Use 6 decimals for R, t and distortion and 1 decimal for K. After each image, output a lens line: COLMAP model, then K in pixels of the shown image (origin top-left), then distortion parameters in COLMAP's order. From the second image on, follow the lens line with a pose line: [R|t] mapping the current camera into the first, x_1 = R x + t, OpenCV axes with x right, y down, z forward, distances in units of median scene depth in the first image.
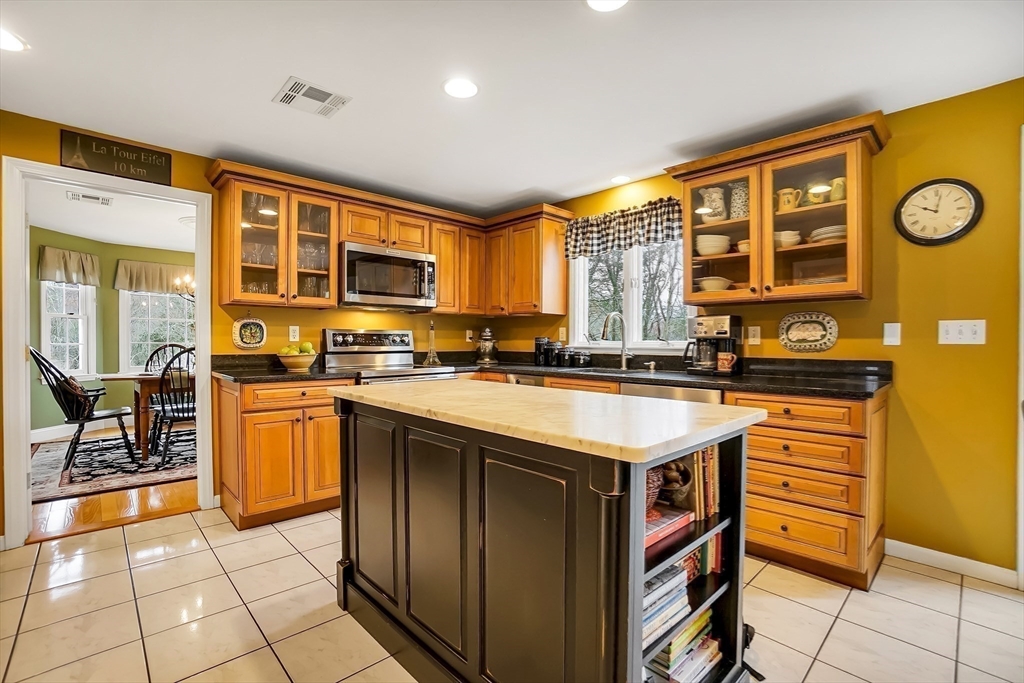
lens RADIAL K [[466.5, 0, 517.8], [0, 466.5, 343.9], [0, 0, 1]] dist [-0.066484, 0.021357]
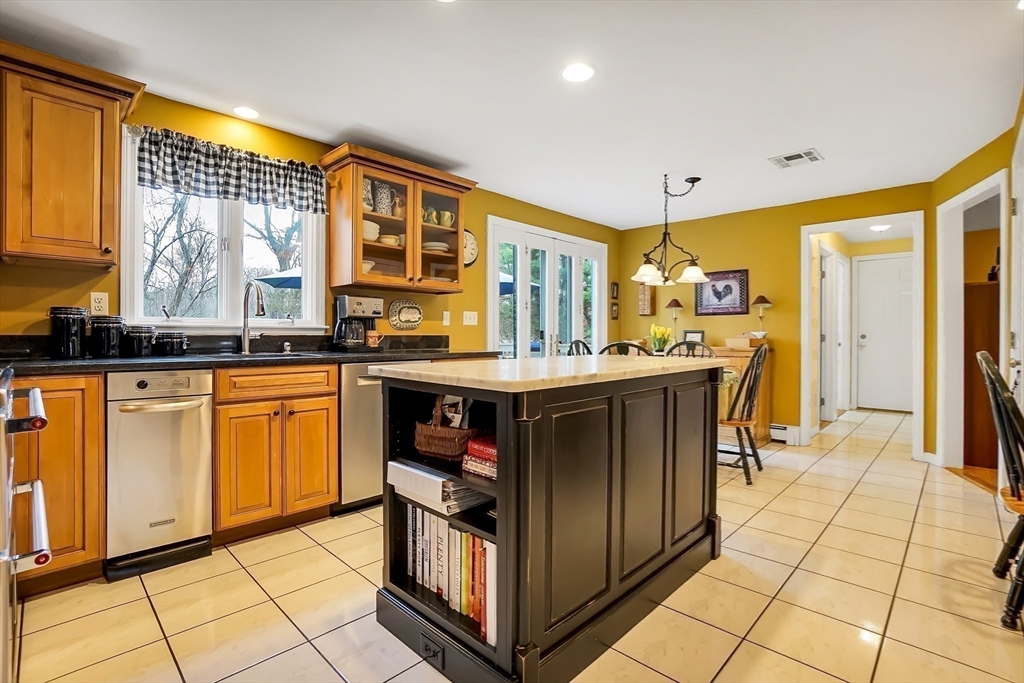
lens RADIAL K [[474.9, 0, 513.5], [0, 474.9, 333.8], [0, 0, 1]] dist [-0.067387, 0.023225]
pose [[-0.038287, -0.005180, 0.999253, -0.749896], [0.001375, 0.999985, 0.005237, 0.021950], [-0.999266, 0.001574, -0.038279, 0.746959]]
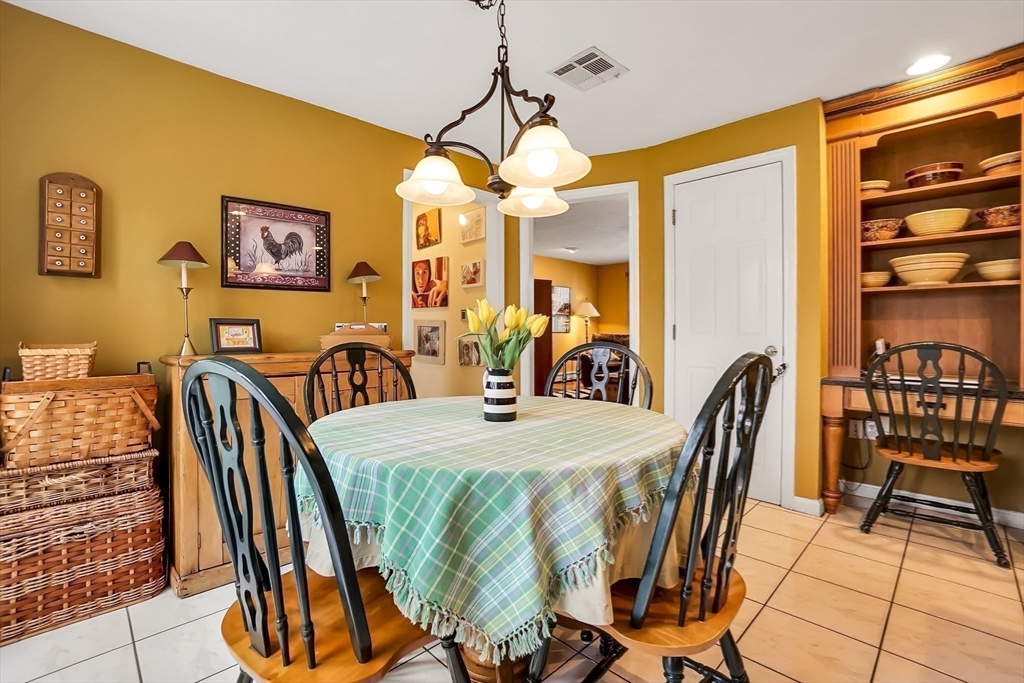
lens RADIAL K [[458.5, 0, 508.5], [0, 458.5, 332.5], [0, 0, 1]] dist [-0.064245, 0.020126]
pose [[-0.999978, -0.005813, -0.003229, 0.660858], [-0.005855, 0.999896, 0.013172, 0.030334], [0.003152, 0.013191, -0.999908, 0.767097]]
